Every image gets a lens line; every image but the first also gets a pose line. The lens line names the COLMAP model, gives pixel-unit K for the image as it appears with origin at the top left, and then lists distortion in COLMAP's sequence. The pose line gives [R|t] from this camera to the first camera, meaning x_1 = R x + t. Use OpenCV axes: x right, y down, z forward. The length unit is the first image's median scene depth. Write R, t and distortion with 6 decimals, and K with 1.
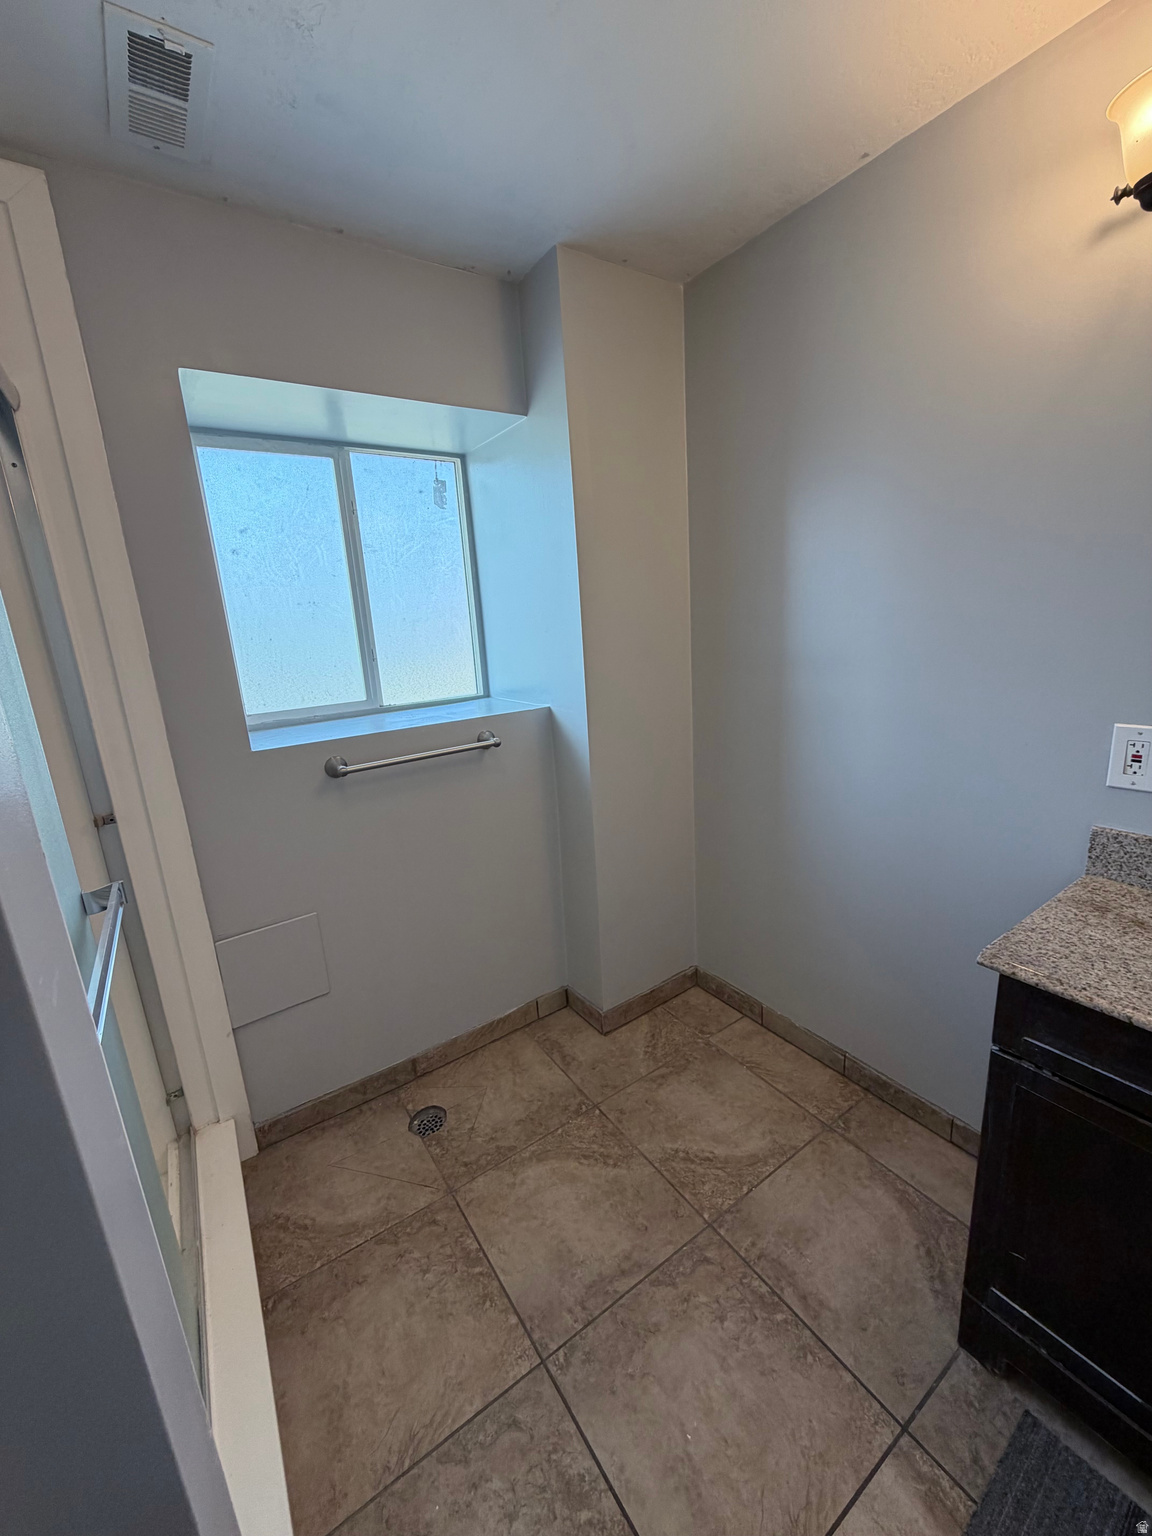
lens RADIAL K [[608.3, 0, 577.0], [0, 608.3, 763.1], [0, 0, 1]] dist [-0.005229, 0.000942]
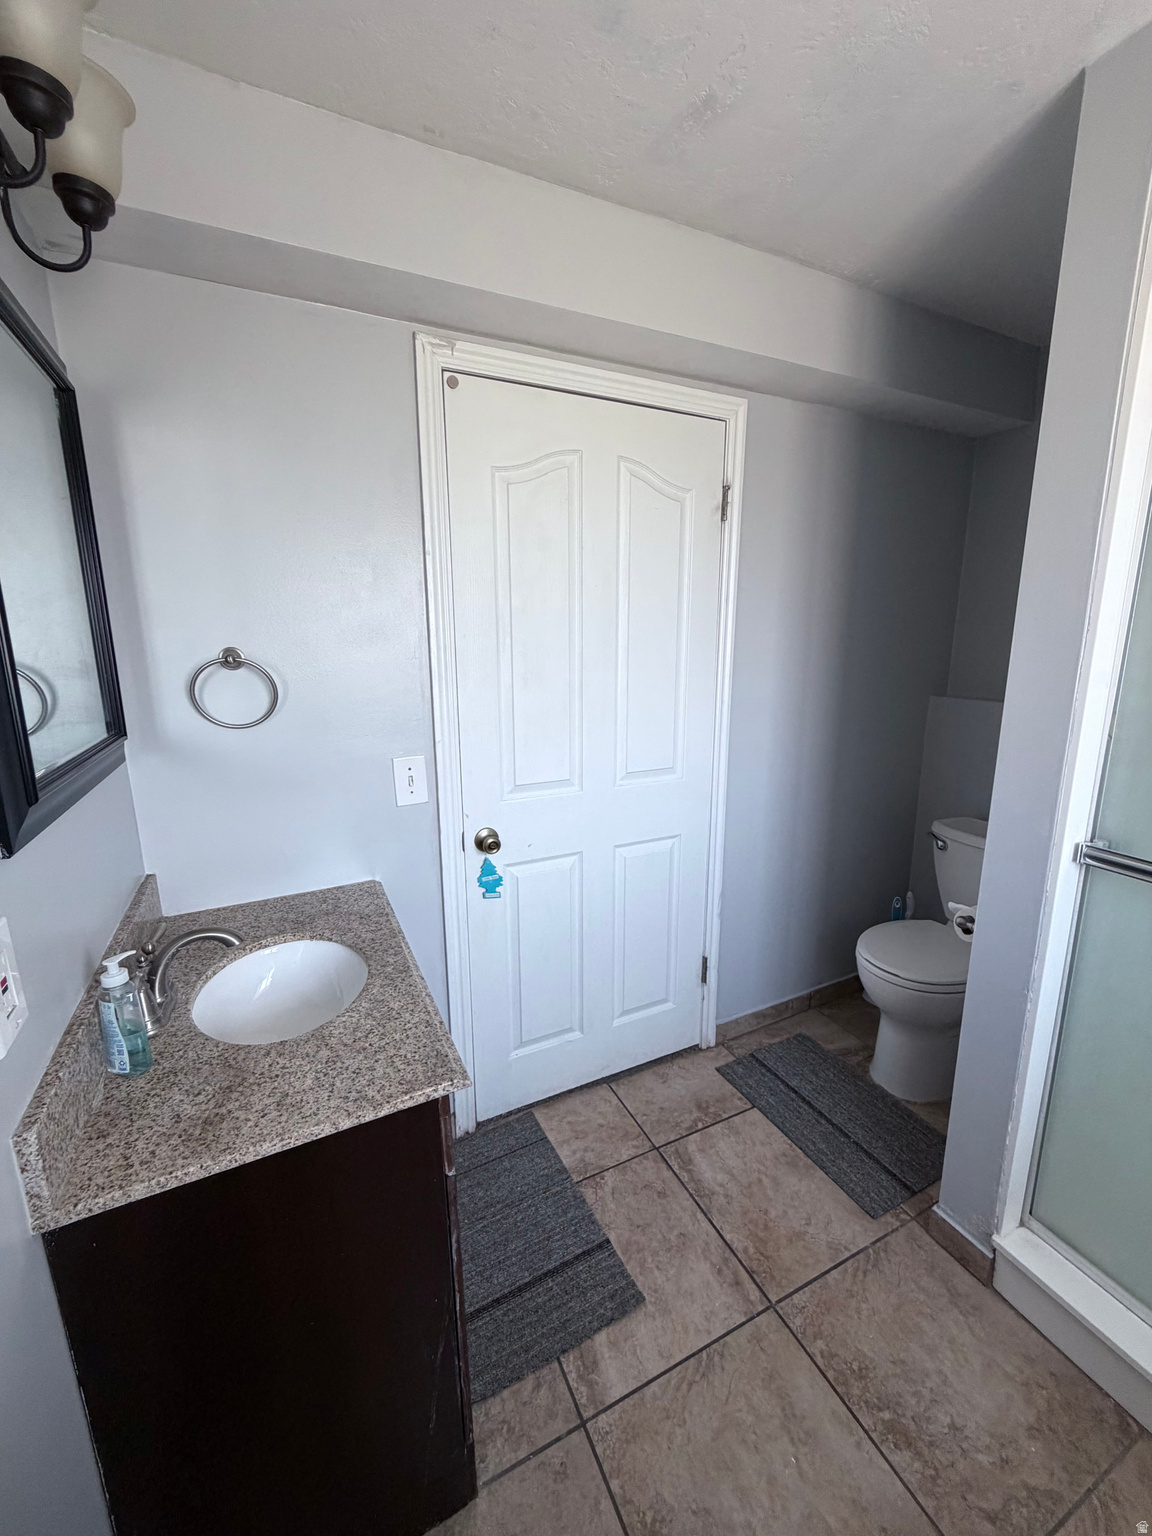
lens RADIAL K [[608.3, 0, 575.3], [0, 608.3, 764.2], [0, 0, 1]] dist [-0.005229, 0.000942]
pose [[-0.986569, 0.044281, 0.157229, 0.342245], [0.106432, 0.904438, 0.413115, -0.404759], [-0.123911, 0.424300, -0.897004, 1.496527]]
